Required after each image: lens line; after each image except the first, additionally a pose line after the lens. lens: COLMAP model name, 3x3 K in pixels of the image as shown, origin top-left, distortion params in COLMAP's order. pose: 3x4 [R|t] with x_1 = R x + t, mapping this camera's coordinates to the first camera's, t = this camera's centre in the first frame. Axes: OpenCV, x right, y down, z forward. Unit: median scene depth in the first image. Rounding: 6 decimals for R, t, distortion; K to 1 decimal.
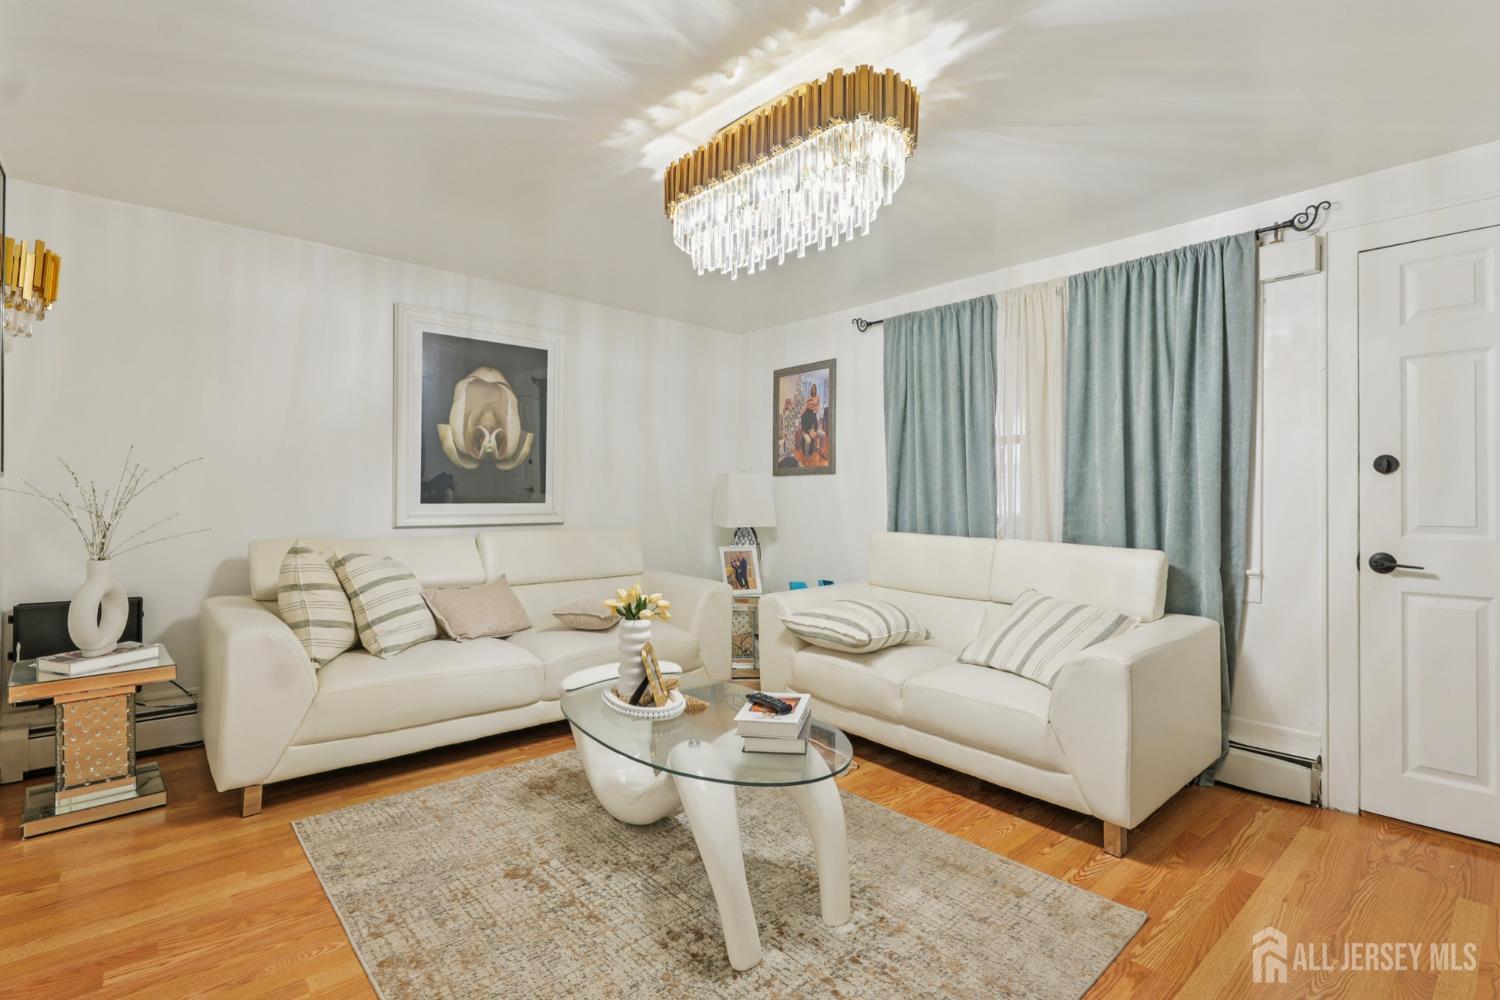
lens RADIAL K [[705.7, 0, 757.0], [0, 705.7, 489.3], [0, 0, 1]] dist [0.004019, 0.000503]
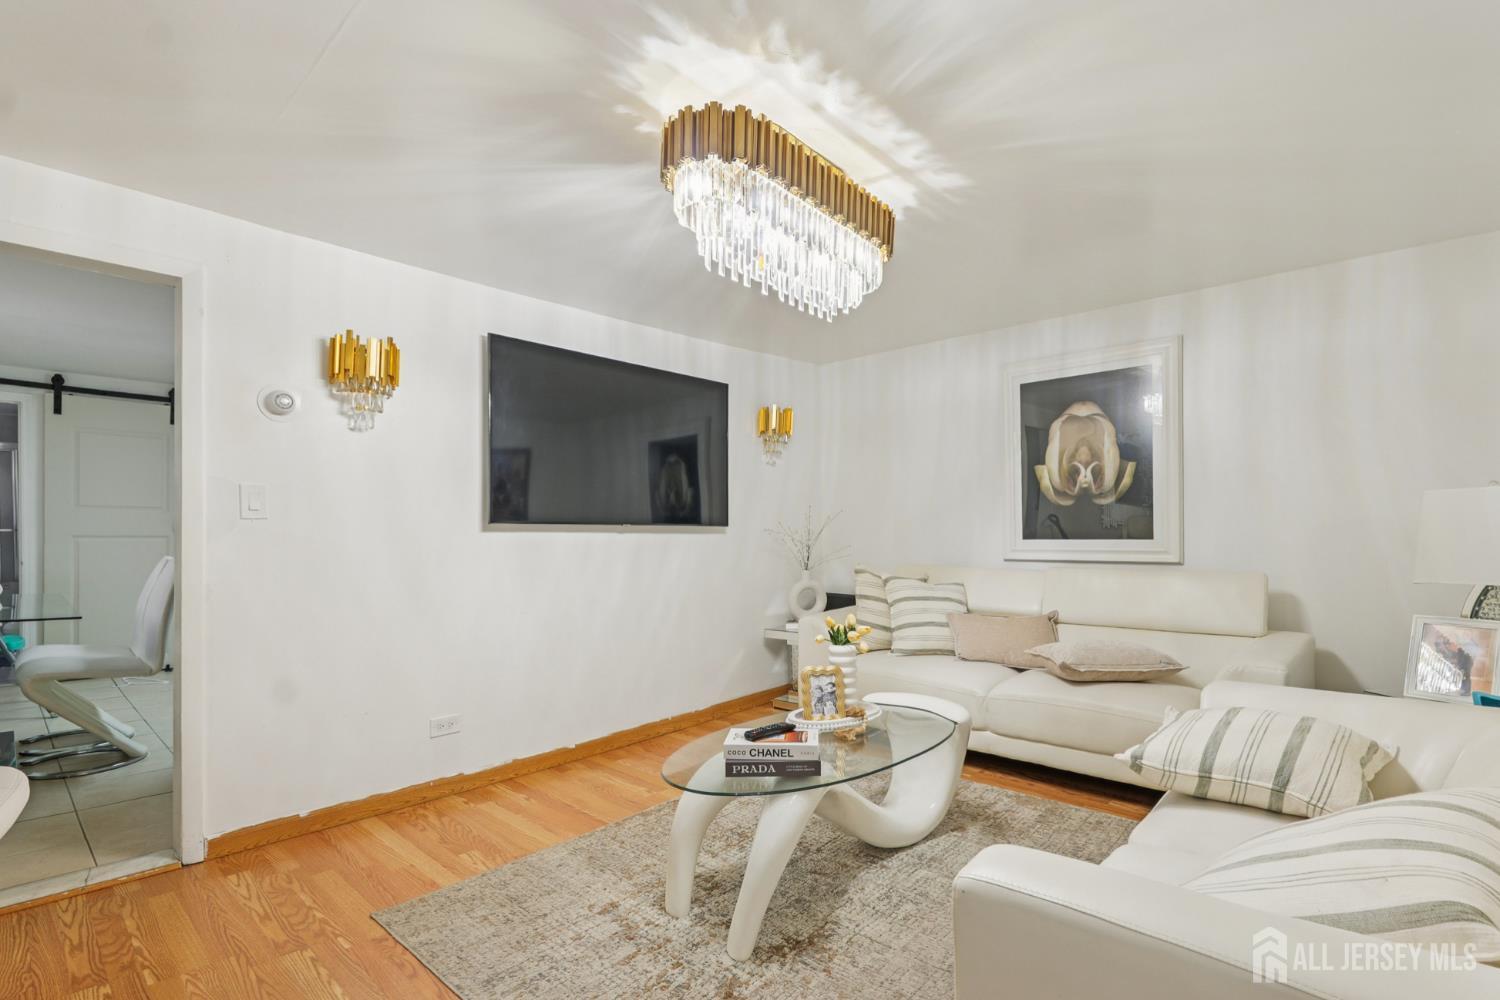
lens RADIAL K [[705.7, 0, 777.2], [0, 705.7, 532.7], [0, 0, 1]] dist [0.004019, 0.000503]
pose [[0.113540, -0.002331, -0.993531, 0.551978], [0.016597, 0.999862, -0.000449, 0.003772], [0.993395, -0.016438, 0.113563, 0.465502]]
